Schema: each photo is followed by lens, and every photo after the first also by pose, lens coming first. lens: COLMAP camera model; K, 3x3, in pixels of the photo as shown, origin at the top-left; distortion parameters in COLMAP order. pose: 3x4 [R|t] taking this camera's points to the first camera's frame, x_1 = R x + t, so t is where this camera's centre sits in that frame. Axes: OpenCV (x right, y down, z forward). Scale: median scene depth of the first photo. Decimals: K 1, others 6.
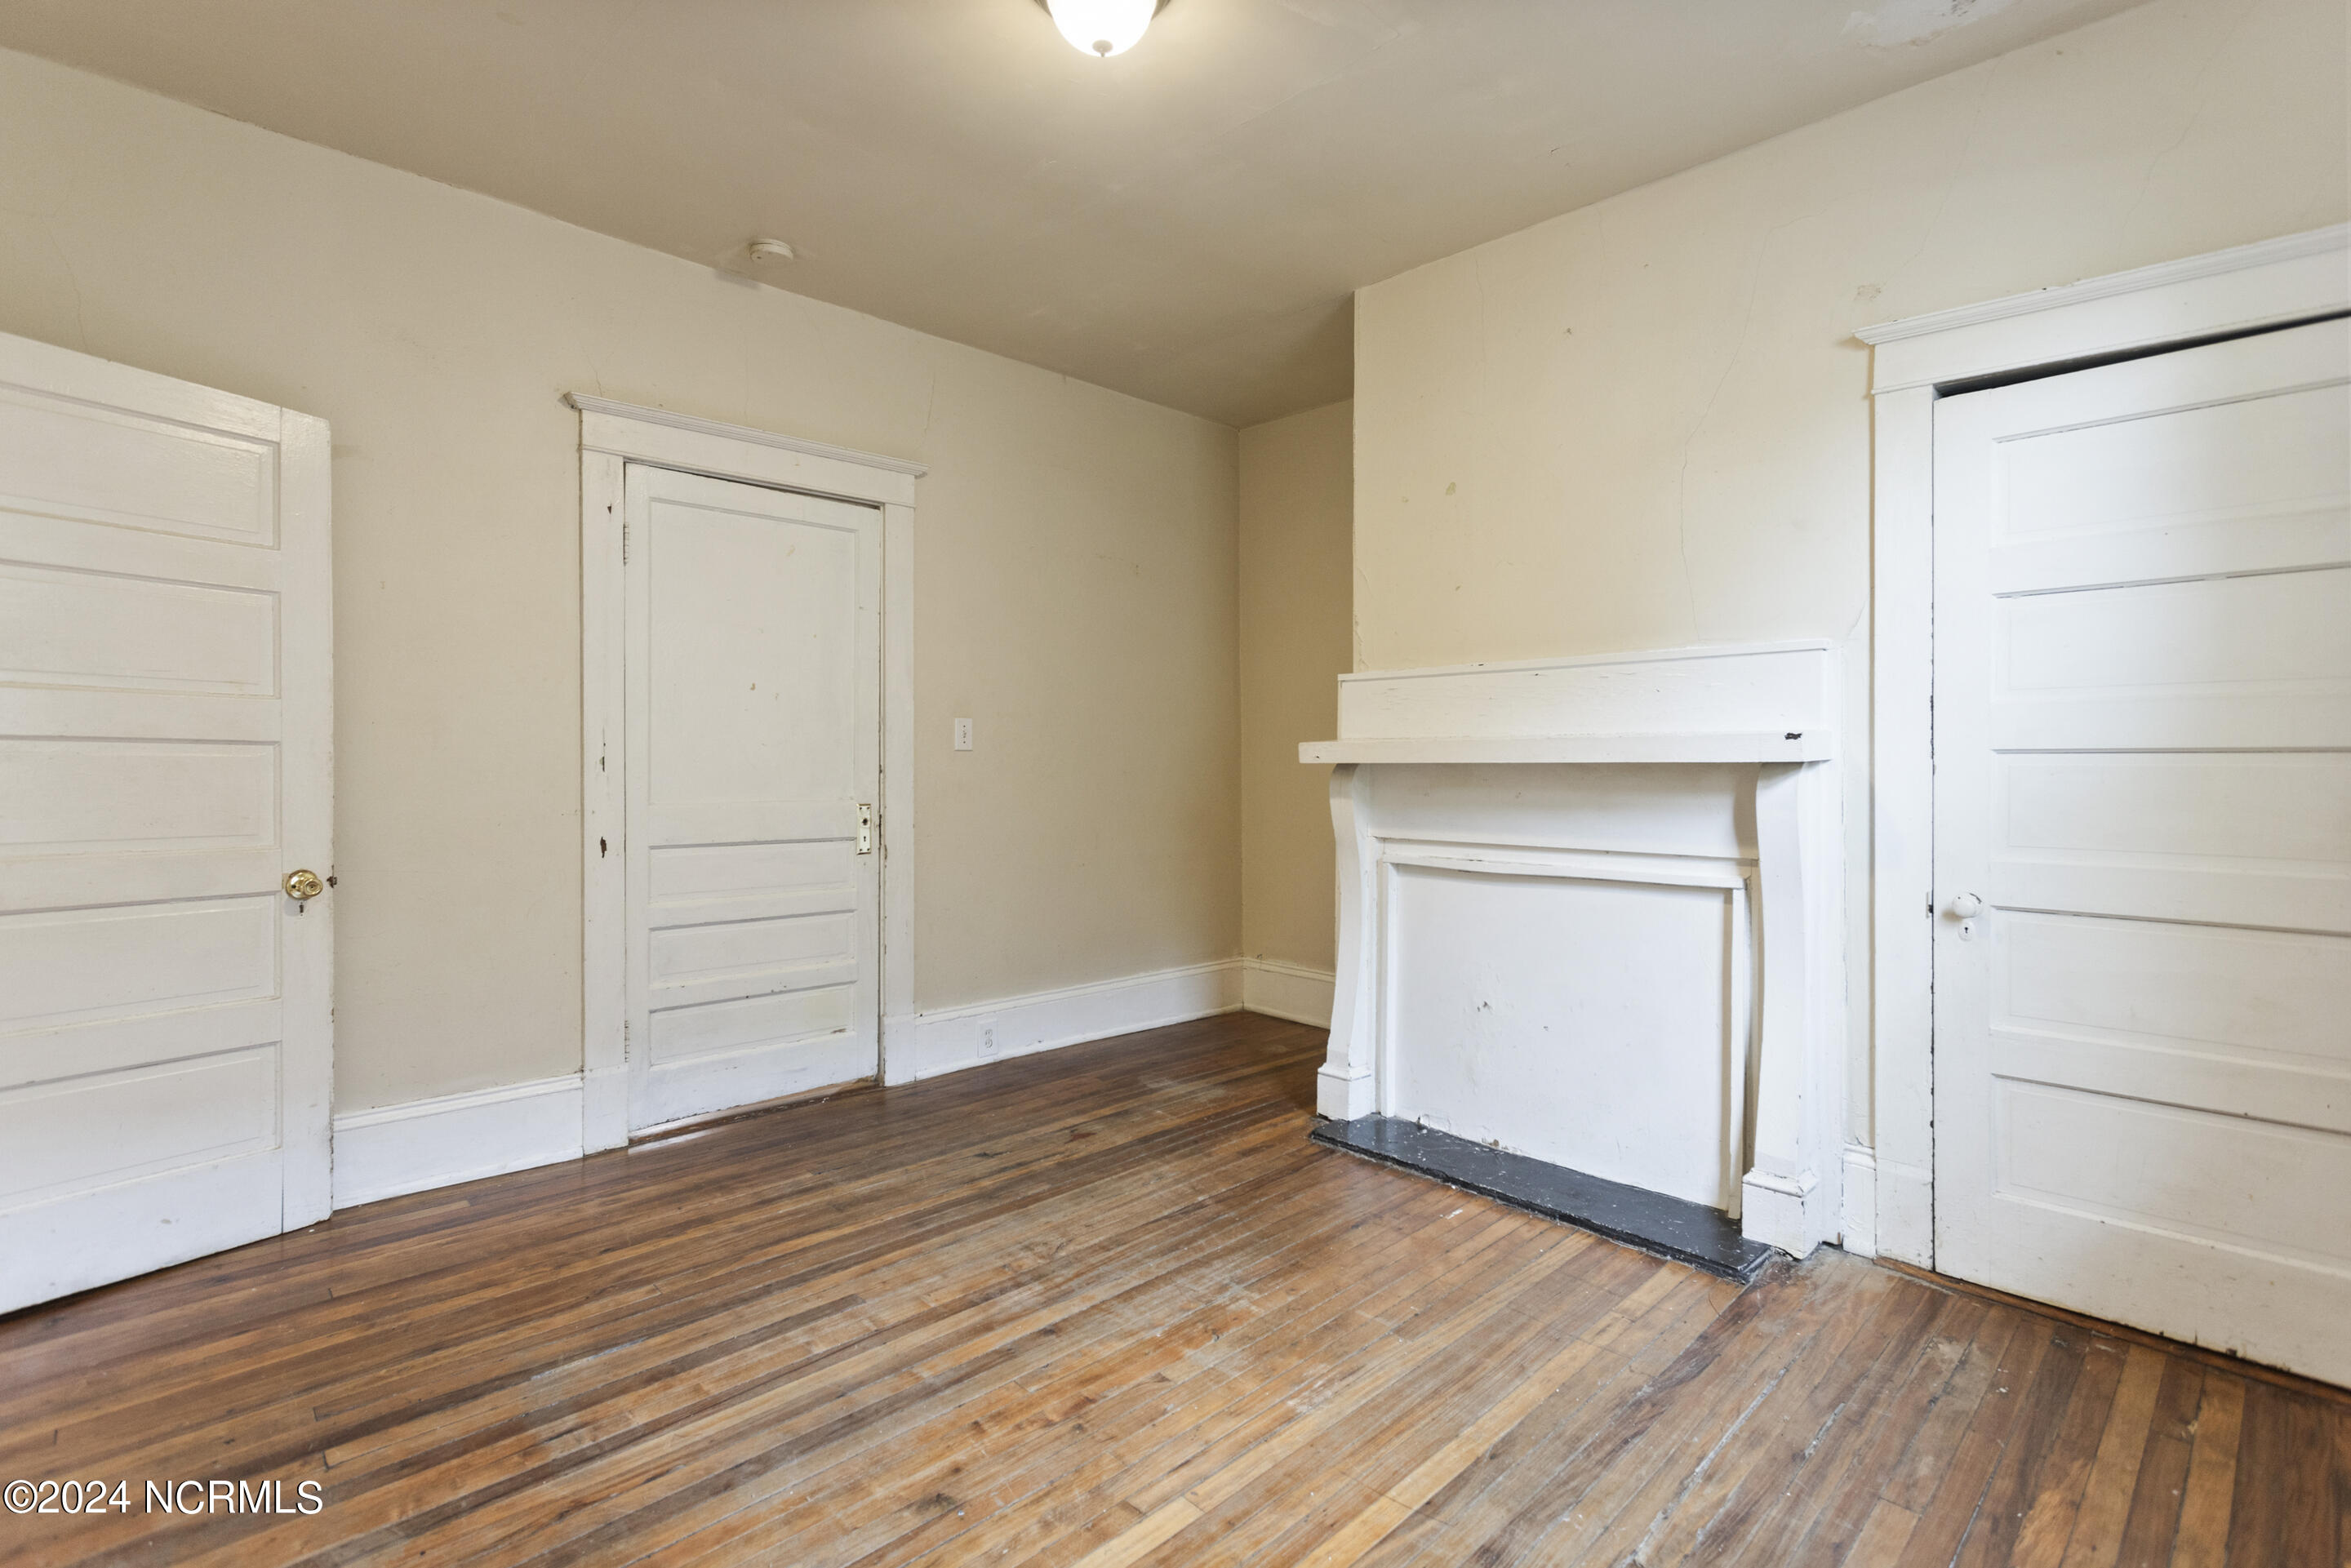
lens RADIAL K [[1106.2, 0, 1186.4], [0, 1106.2, 770.8], [0, 0, 1]] dist [0.003351, 0.000628]
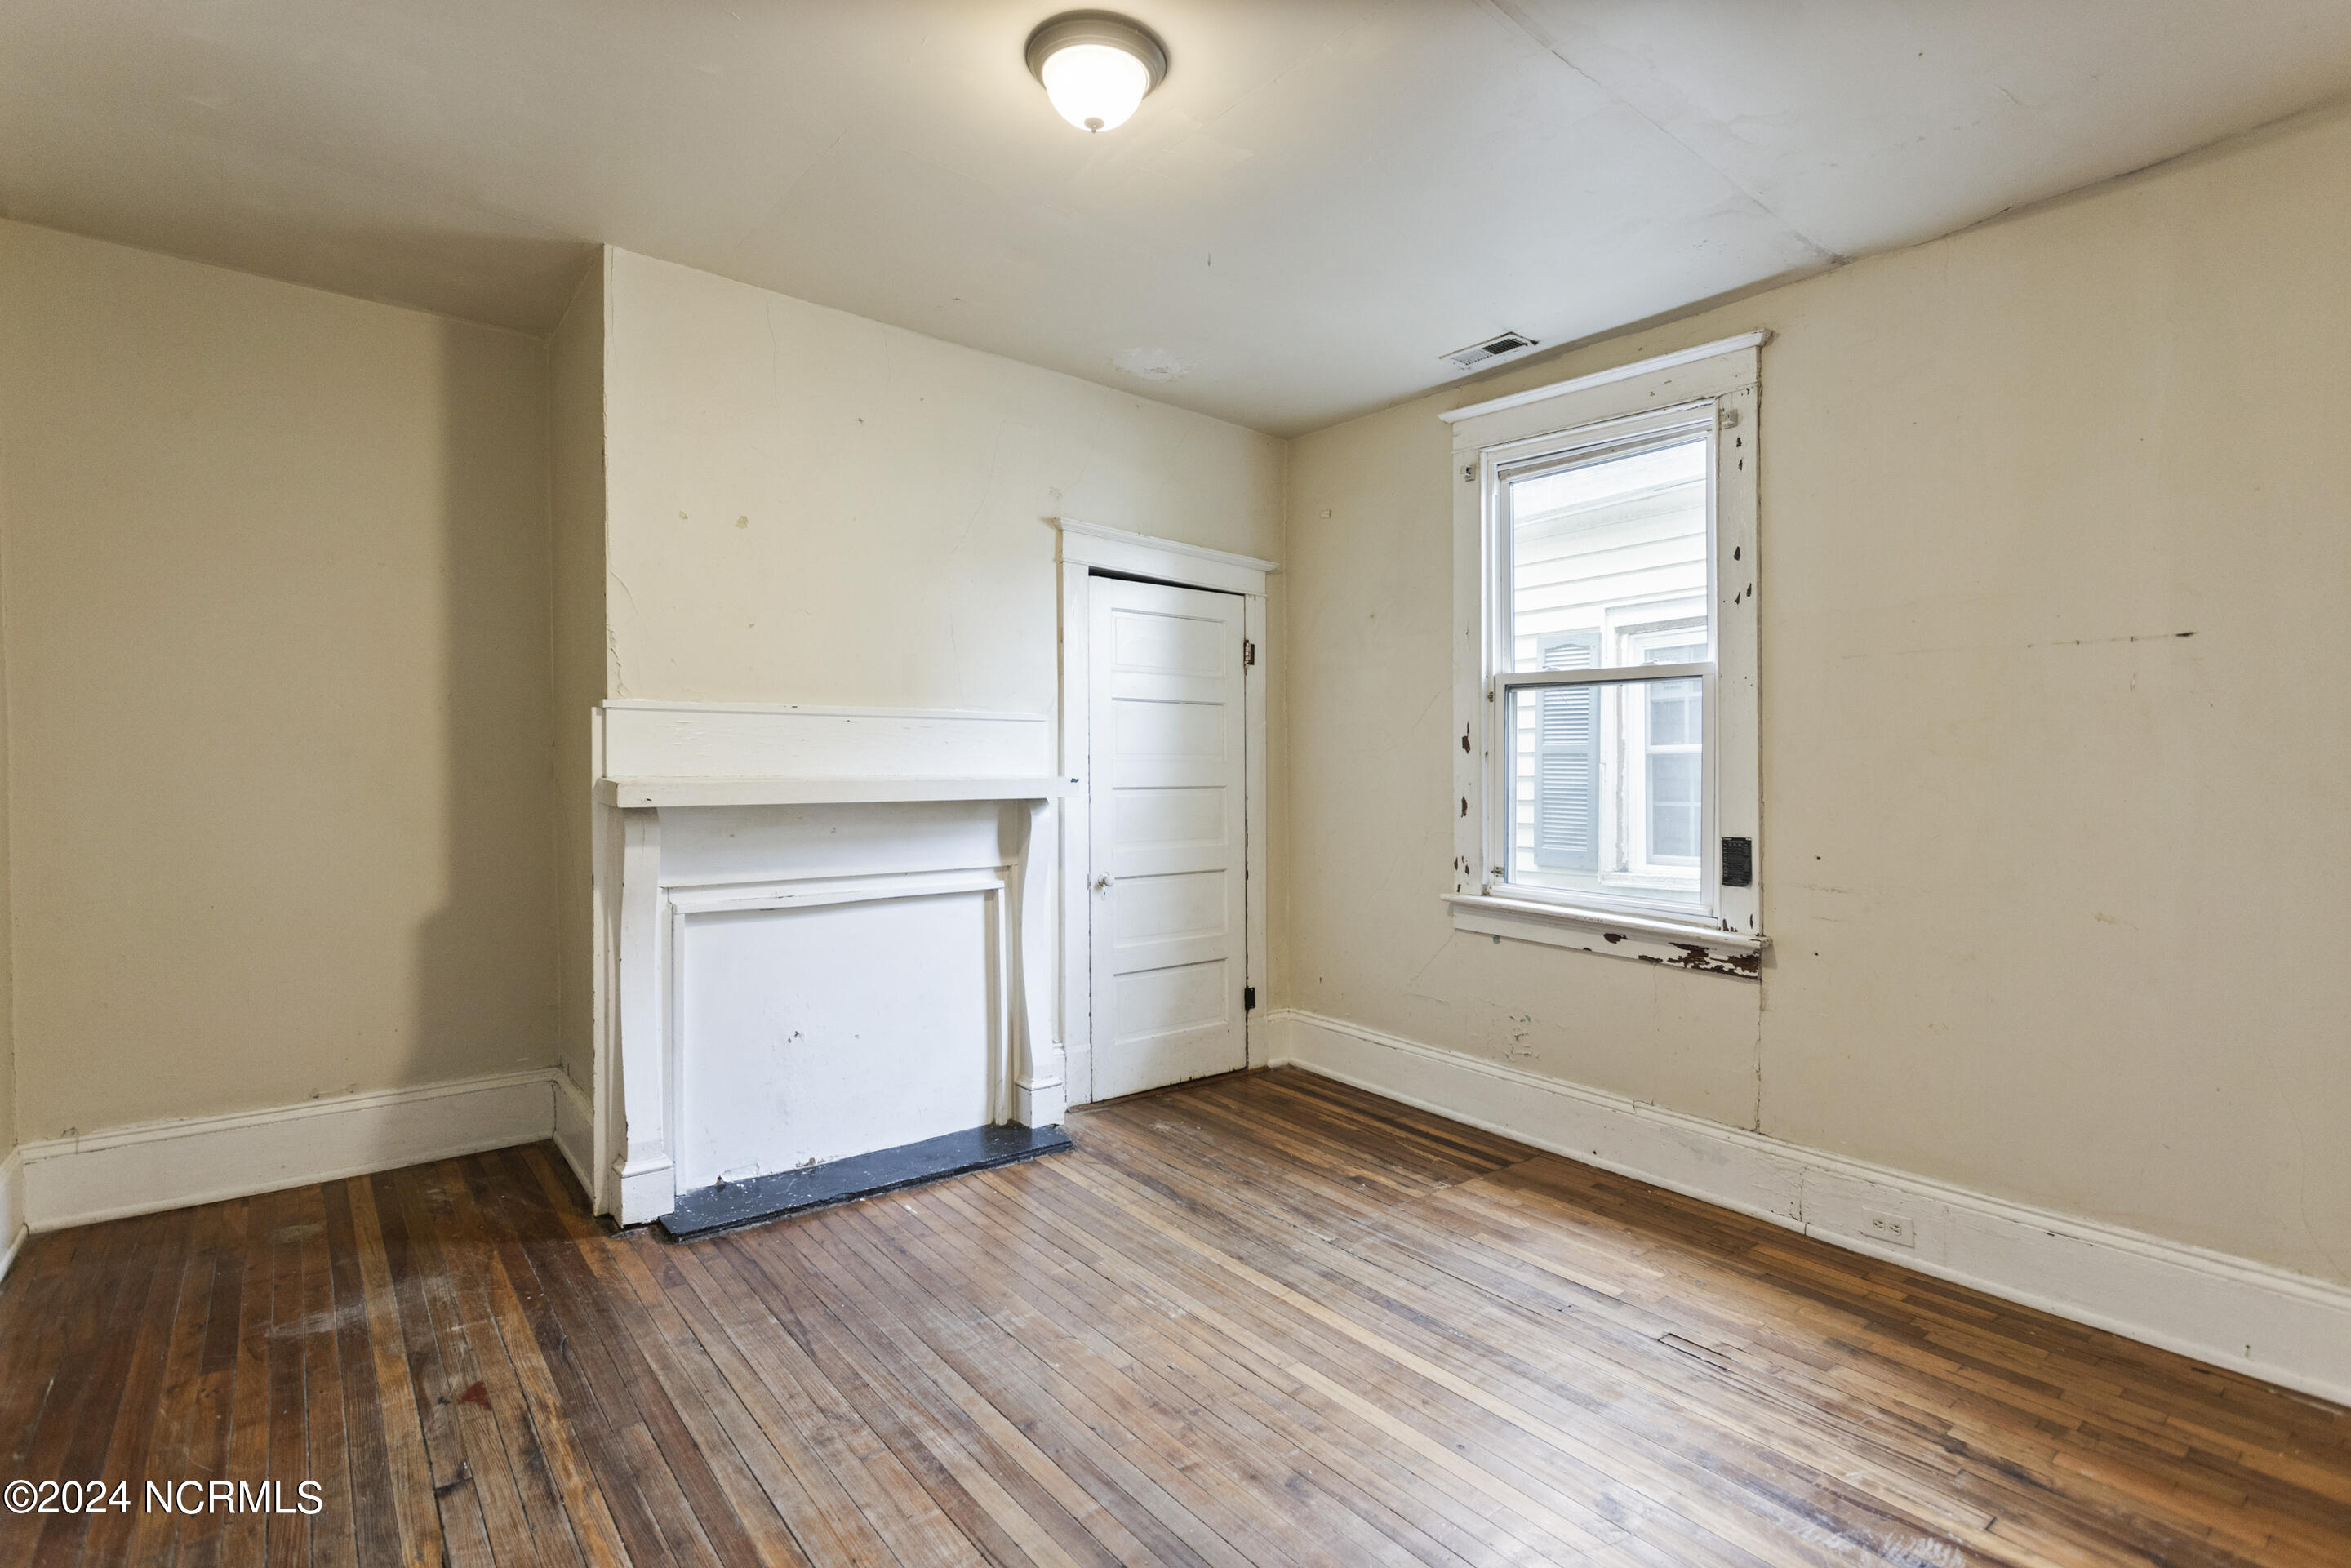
lens RADIAL K [[1106.2, 0, 1186.4], [0, 1106.2, 770.8], [0, 0, 1]] dist [0.003351, 0.000628]
pose [[0.083421, -0.005109, 0.996501, -0.844566], [0.001640, 0.999986, 0.004989, -0.046829], [-0.996513, 0.001218, 0.083429, 0.630651]]
